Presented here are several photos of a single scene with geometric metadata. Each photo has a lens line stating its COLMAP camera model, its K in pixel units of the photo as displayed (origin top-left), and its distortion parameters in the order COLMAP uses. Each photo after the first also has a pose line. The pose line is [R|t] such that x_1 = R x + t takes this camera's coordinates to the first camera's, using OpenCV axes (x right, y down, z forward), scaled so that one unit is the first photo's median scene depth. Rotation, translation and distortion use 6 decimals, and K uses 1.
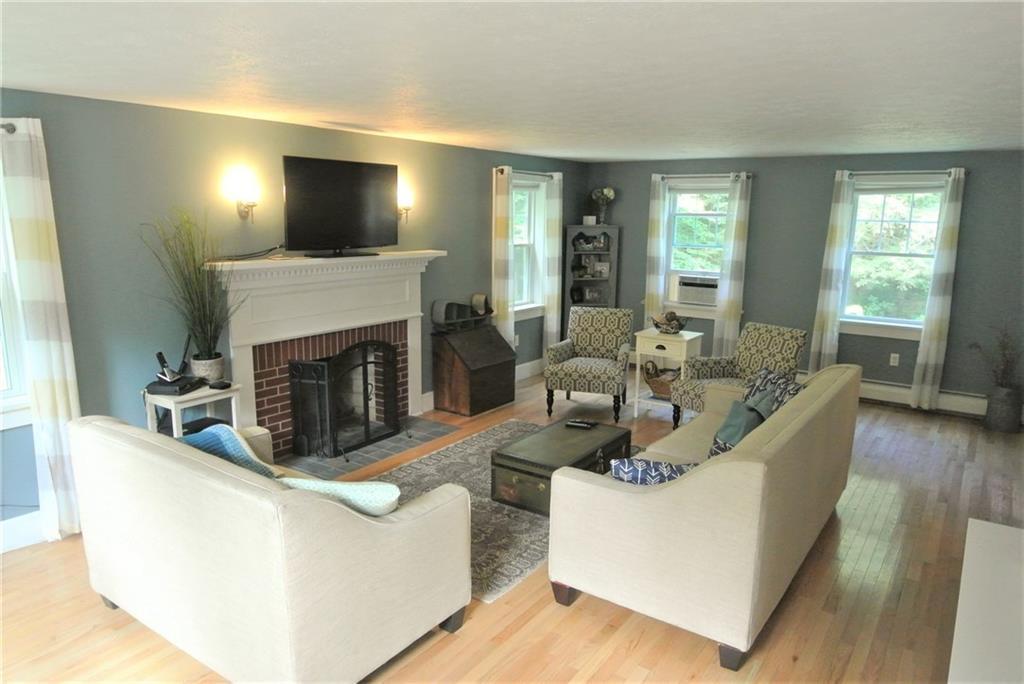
lens RADIAL K [[684.1, 0, 512.0], [0, 684.1, 342.0], [0, 0, 1]] dist [0.001305, 0.000227]
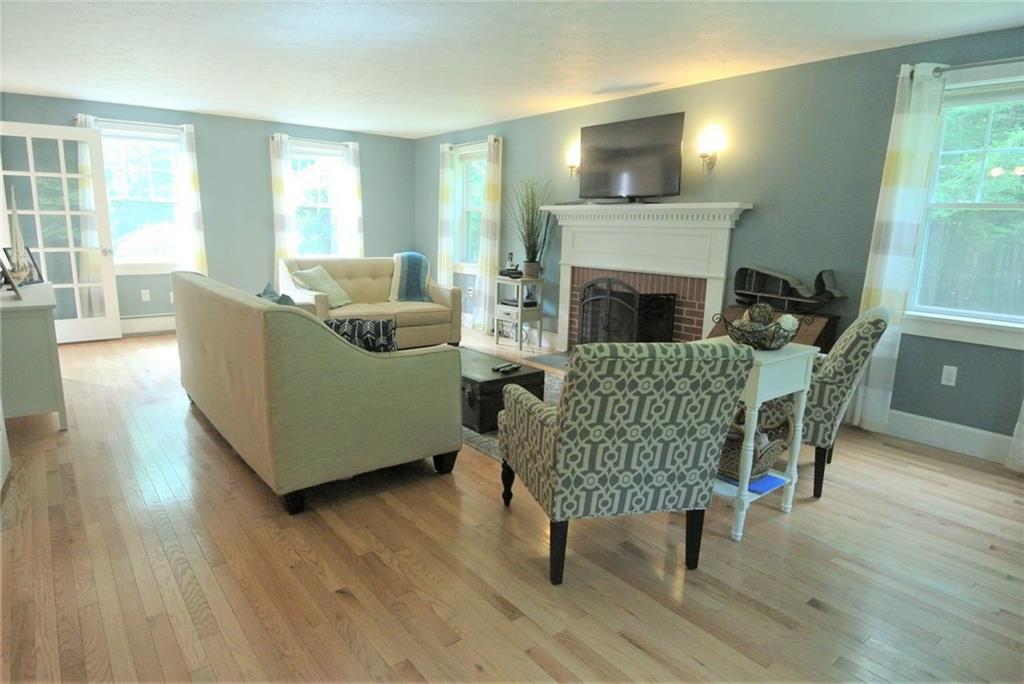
lens RADIAL K [[601.3, 0, 512.0], [0, 601.3, 342.0], [0, 0, 1]] dist [-0.000010, 0.000013]
pose [[-0.284197, 0.179150, -0.941880, 0.703051], [-0.187710, 0.952979, 0.237900, -0.096153], [0.940211, 0.244411, -0.237205, 0.974421]]
